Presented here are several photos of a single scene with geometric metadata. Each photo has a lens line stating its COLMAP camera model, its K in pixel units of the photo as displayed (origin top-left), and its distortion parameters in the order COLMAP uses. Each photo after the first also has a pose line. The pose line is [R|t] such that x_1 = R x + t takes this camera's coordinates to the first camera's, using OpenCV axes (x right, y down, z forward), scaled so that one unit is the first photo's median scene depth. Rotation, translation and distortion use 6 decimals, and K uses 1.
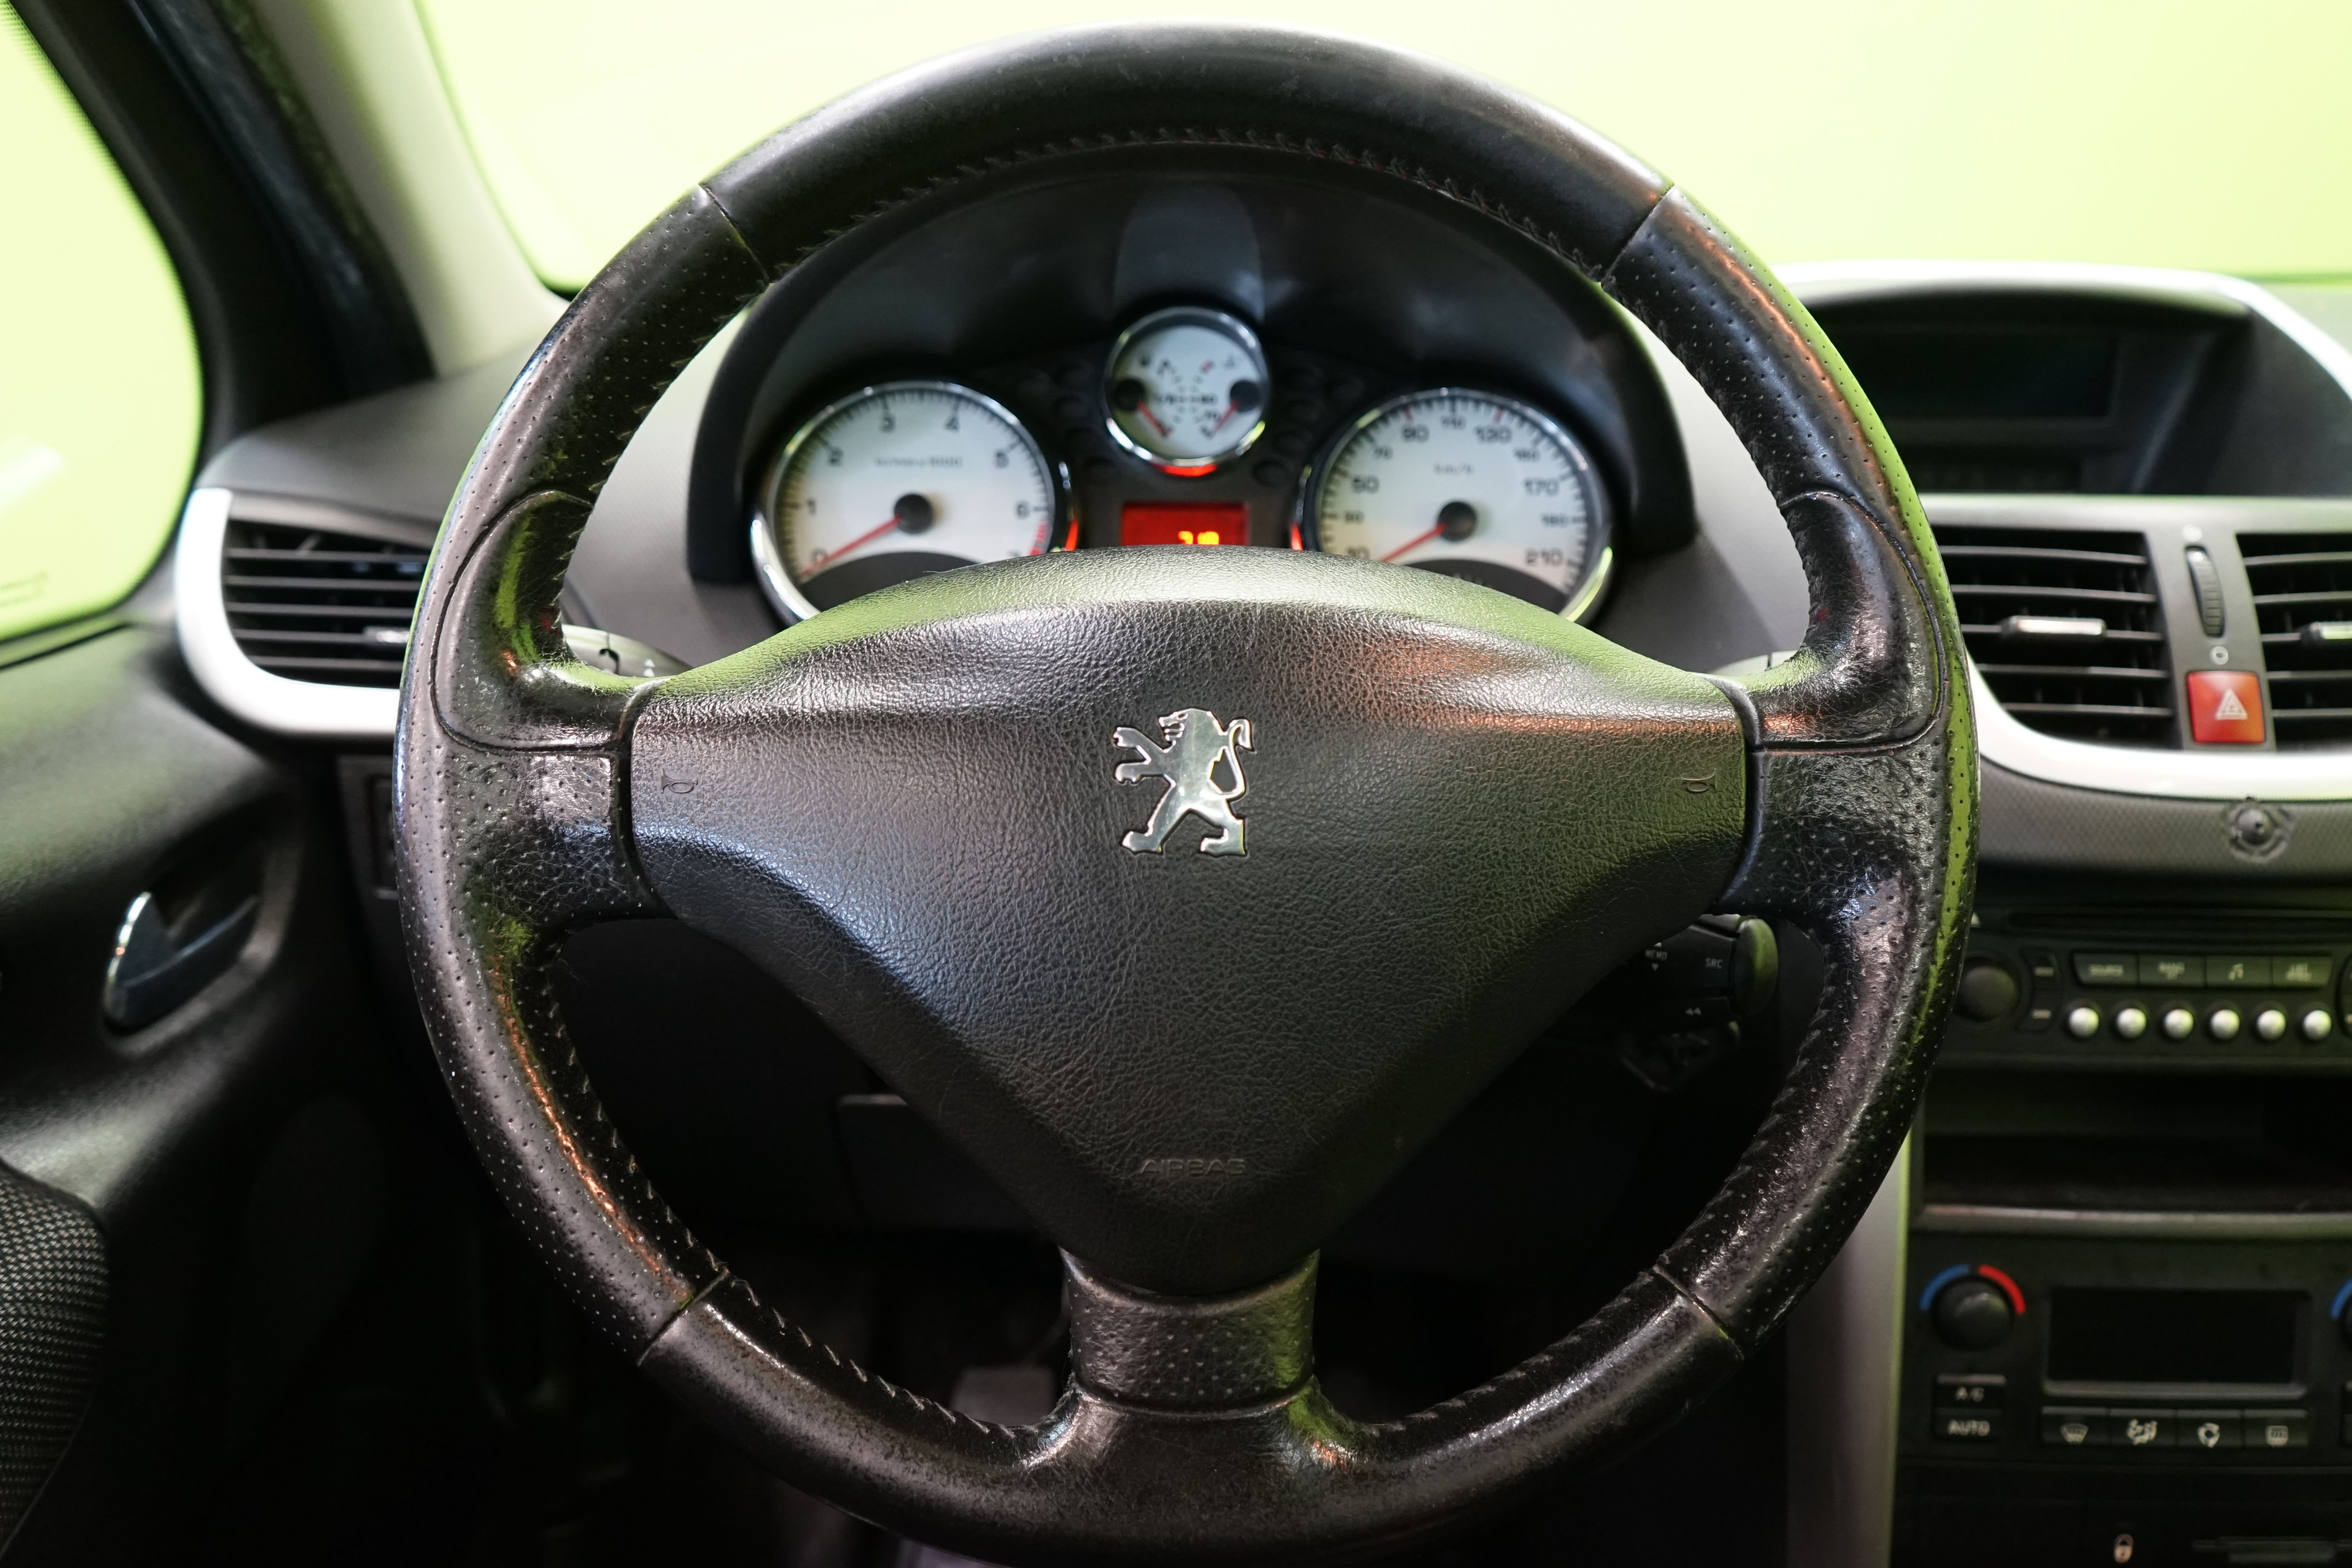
lens RADIAL K [[1930.6, 0, 1176.0], [0, 1930.6, 784.0], [0, 0, 1]] dist [-0.008669, -0.003563]
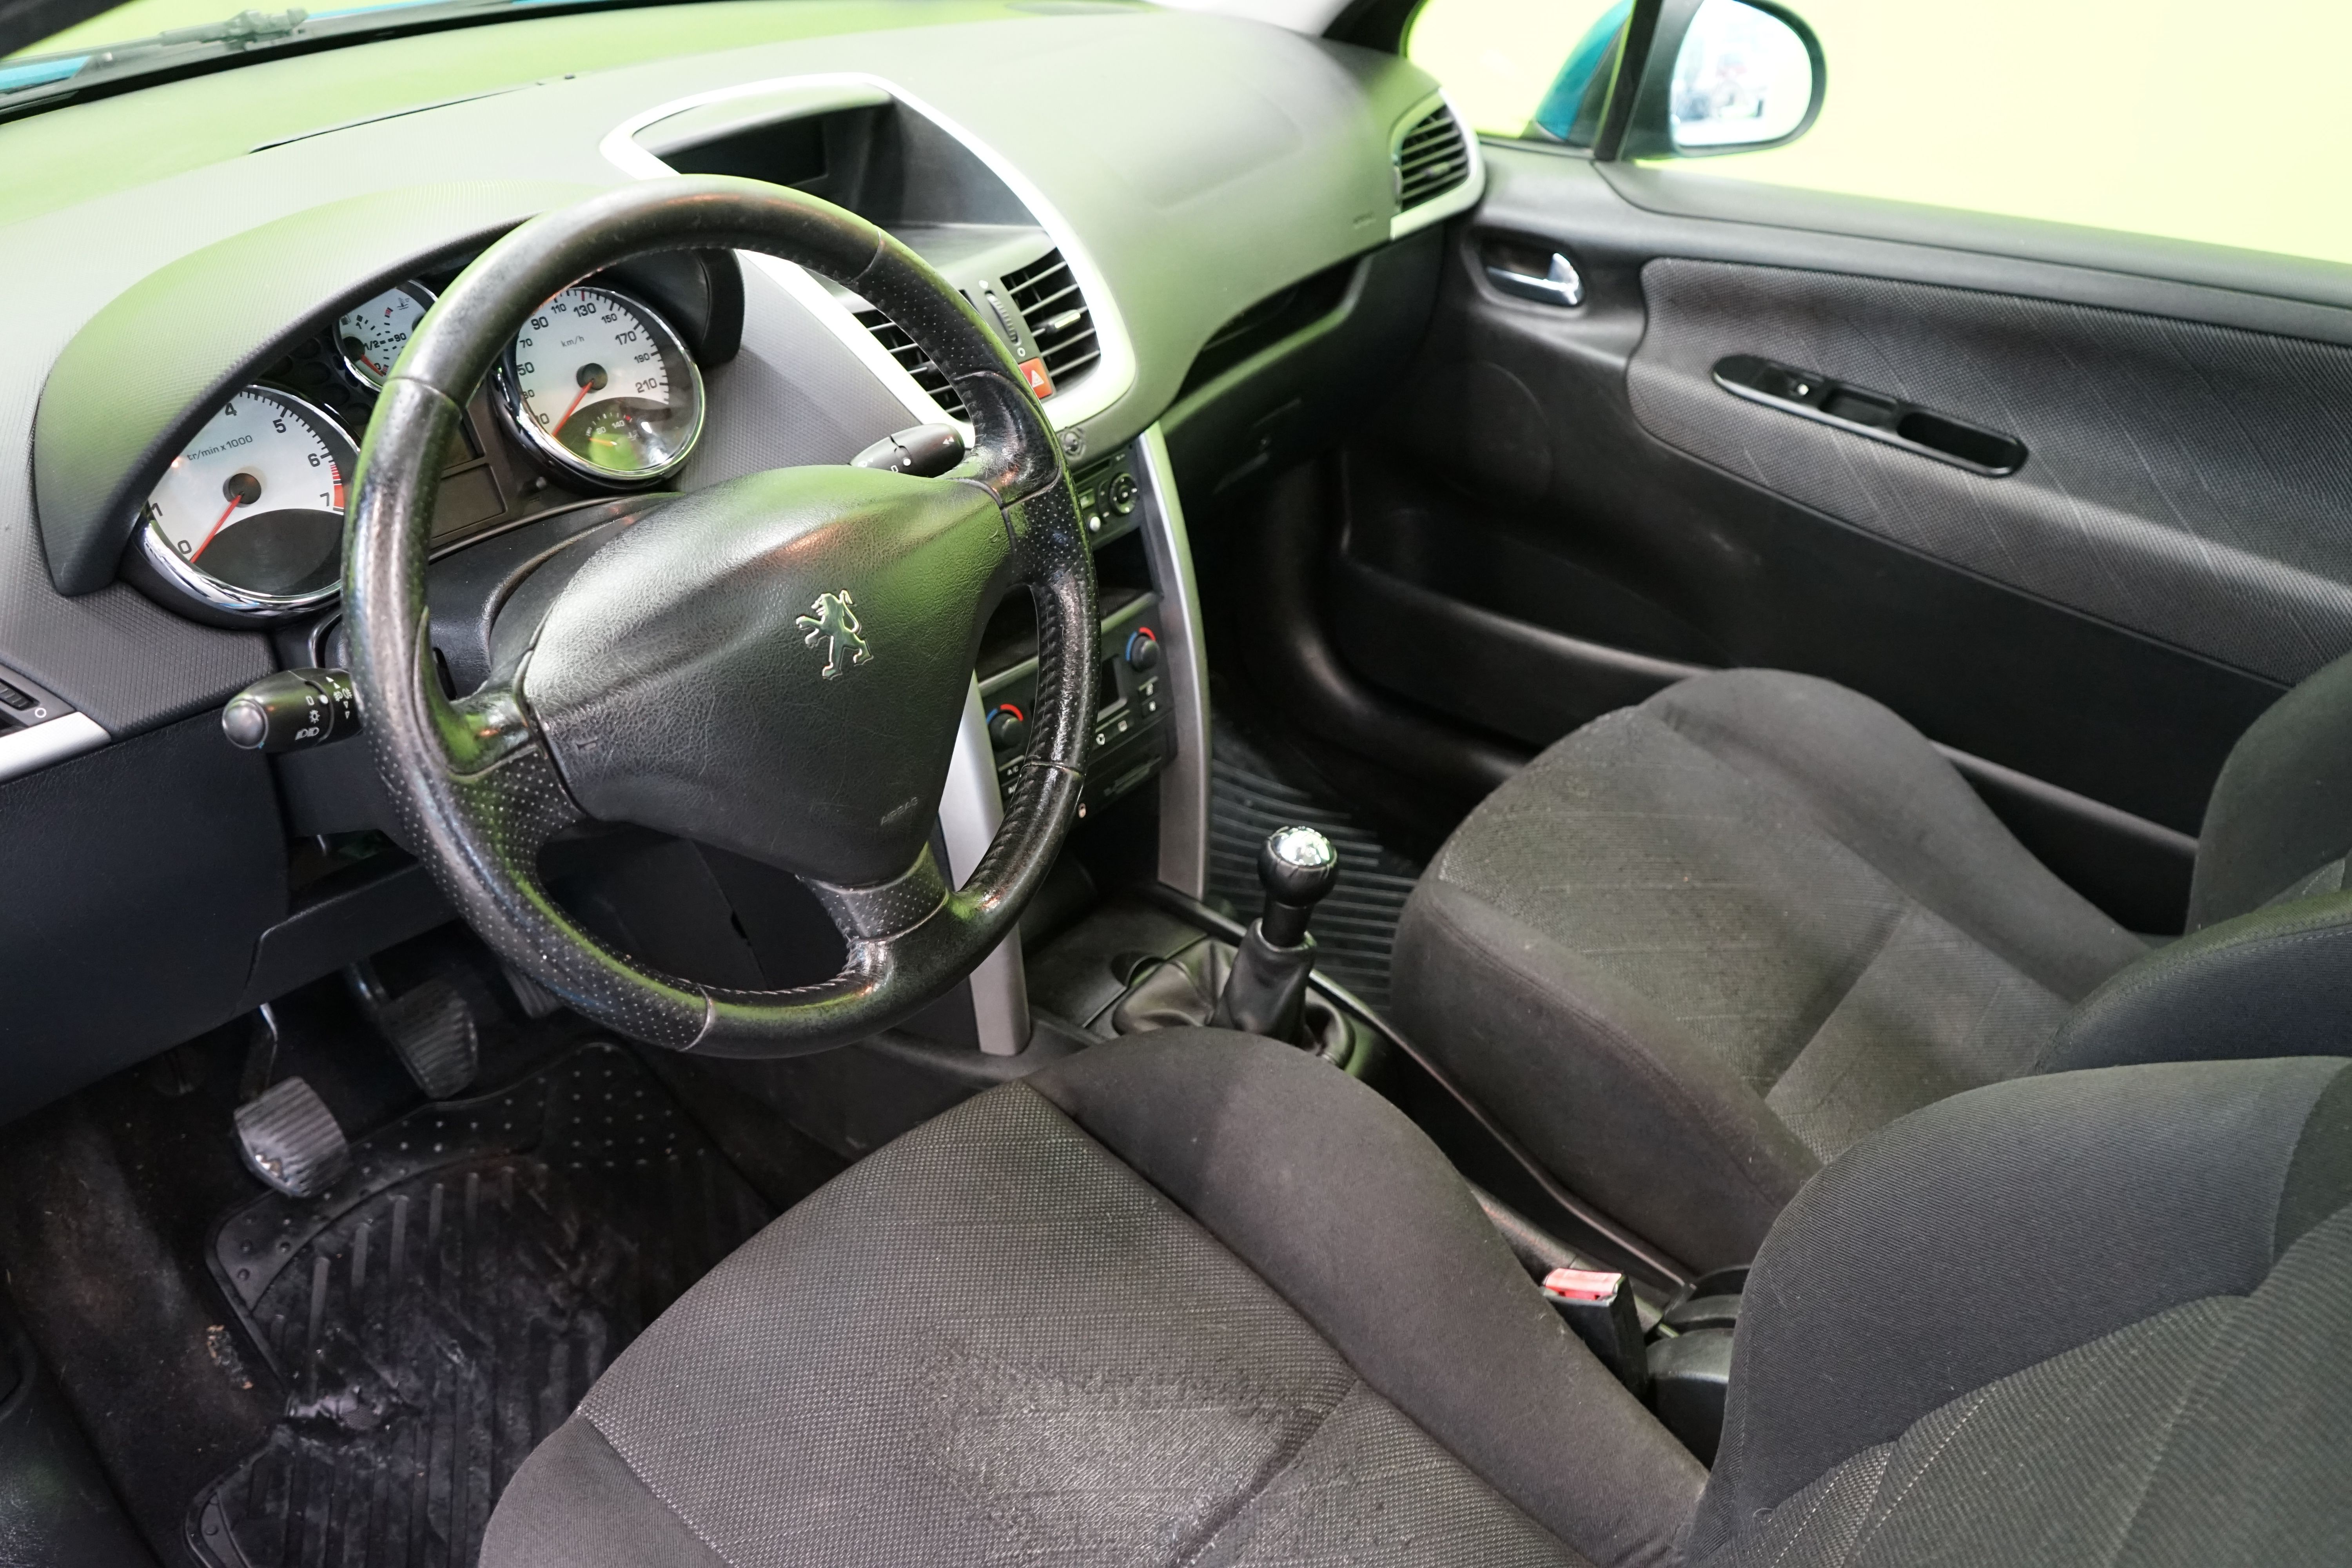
lens RADIAL K [[1930.6, 0, 1176.0], [0, 1930.6, 784.0], [0, 0, 1]] dist [-0.008669, -0.003563]
pose [[0.608610, -0.417695, 0.674630, -0.720351], [0.211272, 0.904840, 0.369632, -0.313521], [-0.764826, -0.082431, 0.638942, -0.303669]]
